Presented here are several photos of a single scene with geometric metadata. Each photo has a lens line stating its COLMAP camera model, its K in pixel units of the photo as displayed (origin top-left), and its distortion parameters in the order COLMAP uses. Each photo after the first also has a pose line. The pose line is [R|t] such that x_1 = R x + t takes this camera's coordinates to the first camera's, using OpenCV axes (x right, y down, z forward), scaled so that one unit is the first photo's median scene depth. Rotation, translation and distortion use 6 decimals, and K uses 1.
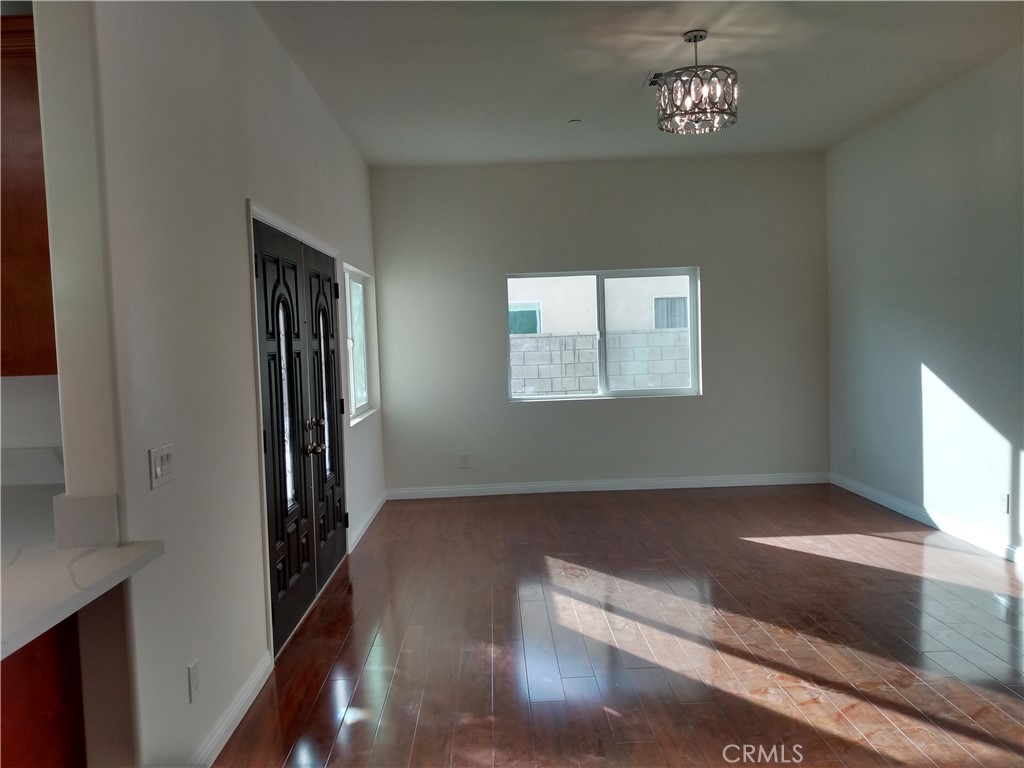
lens RADIAL K [[813.0, 0, 511.7], [0, 813.0, 379.3], [0, 0, 1]] dist [0.049680, -0.003786]
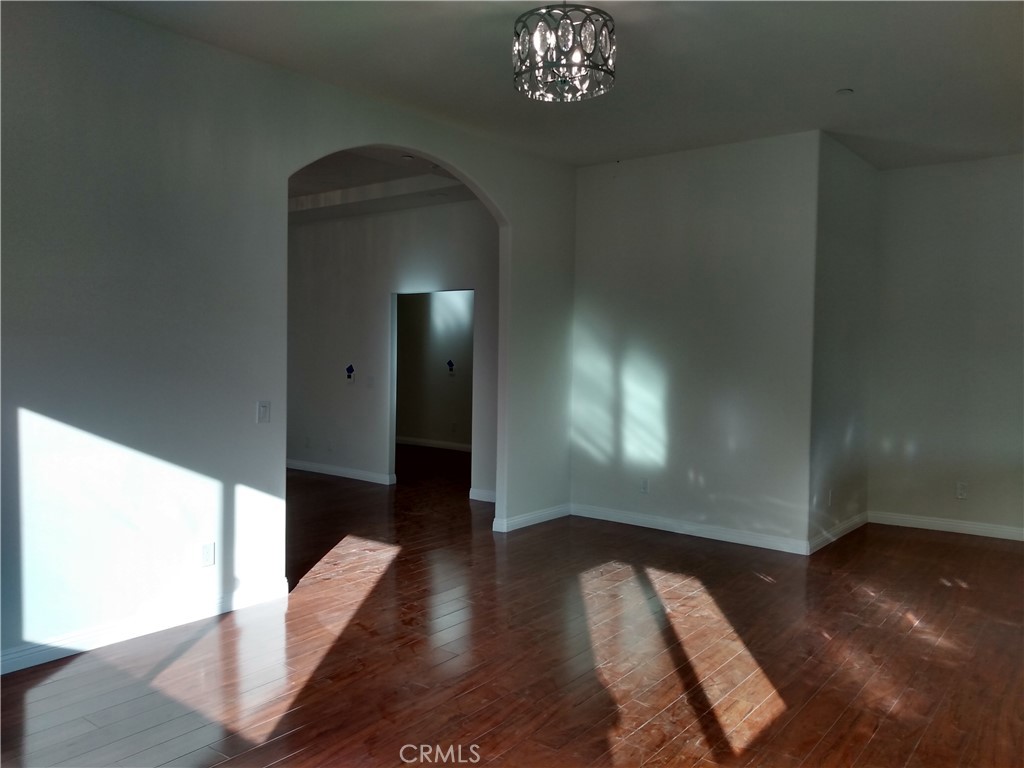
lens RADIAL K [[766.4, 0, 548.9], [0, 766.4, 384.1], [0, 0, 1]] dist [-0.001522, -0.001747]
pose [[-0.783236, -0.003423, 0.621715, -0.229646], [0.047079, 0.996787, 0.064798, -0.078911], [-0.619939, 0.080022, -0.780559, 1.743559]]
